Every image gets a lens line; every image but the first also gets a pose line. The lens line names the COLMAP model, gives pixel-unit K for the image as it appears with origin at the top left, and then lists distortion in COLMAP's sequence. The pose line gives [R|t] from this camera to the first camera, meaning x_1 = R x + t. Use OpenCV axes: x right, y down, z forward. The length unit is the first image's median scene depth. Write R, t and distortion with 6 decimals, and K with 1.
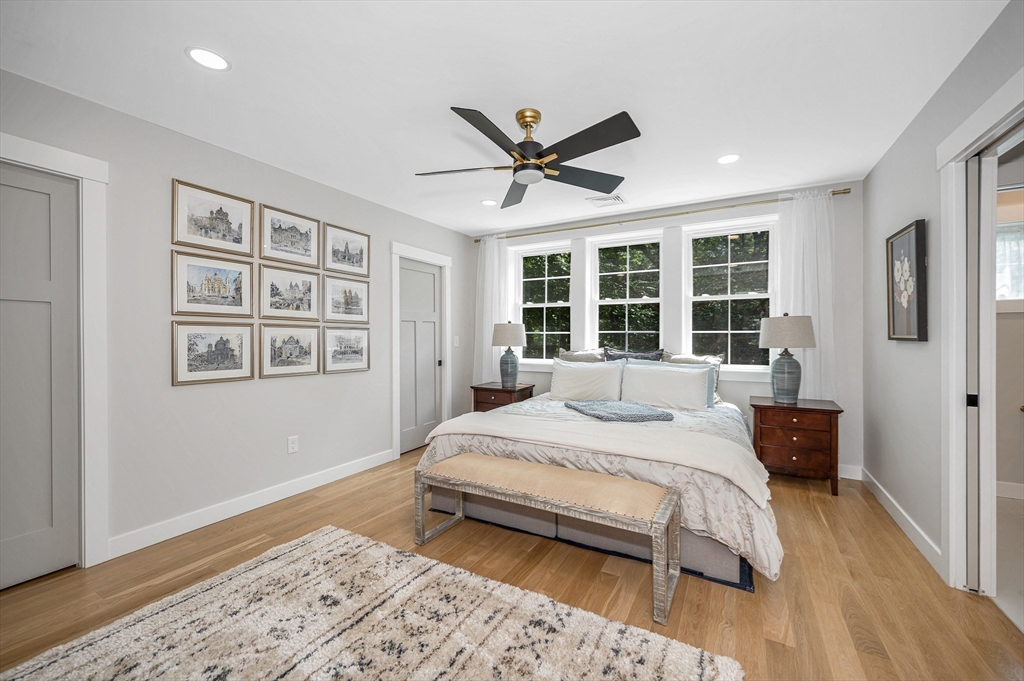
lens RADIAL K [[414.8, 0, 509.6], [0, 414.8, 337.5], [0, 0, 1]] dist [-0.004258, -0.000238]
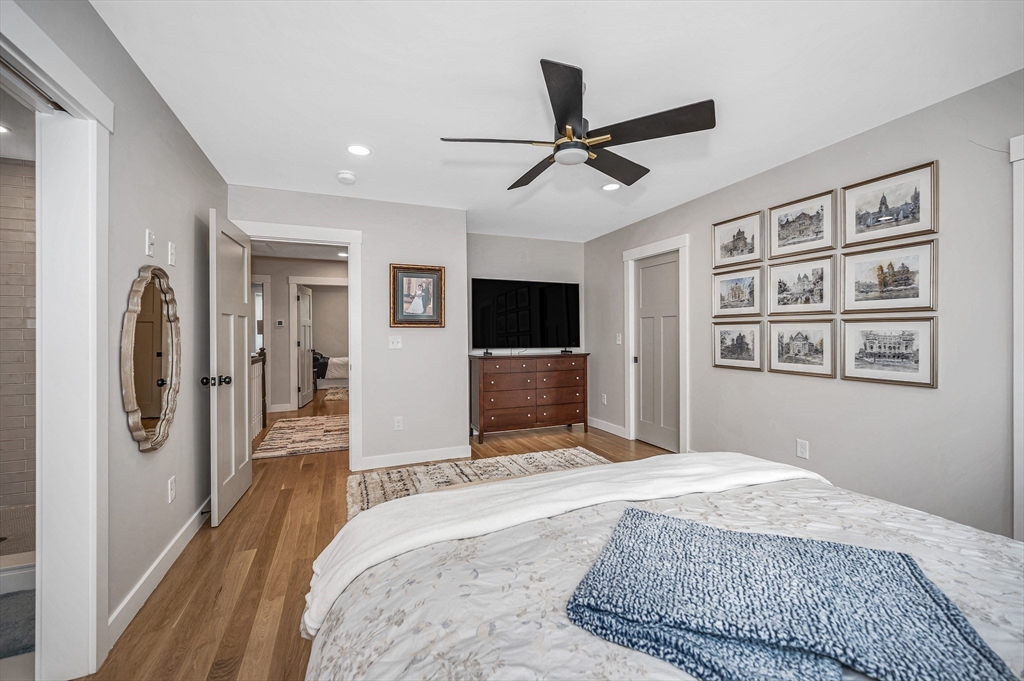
lens RADIAL K [[414.8, 0, 512.7], [0, 414.8, 336.3], [0, 0, 1]] dist [-0.004258, -0.000238]
pose [[-0.621740, 0.000967, -0.783223, 0.613493], [-0.002763, 0.999990, 0.003428, 0.004781], [0.783219, 0.004295, -0.621731, 1.085968]]
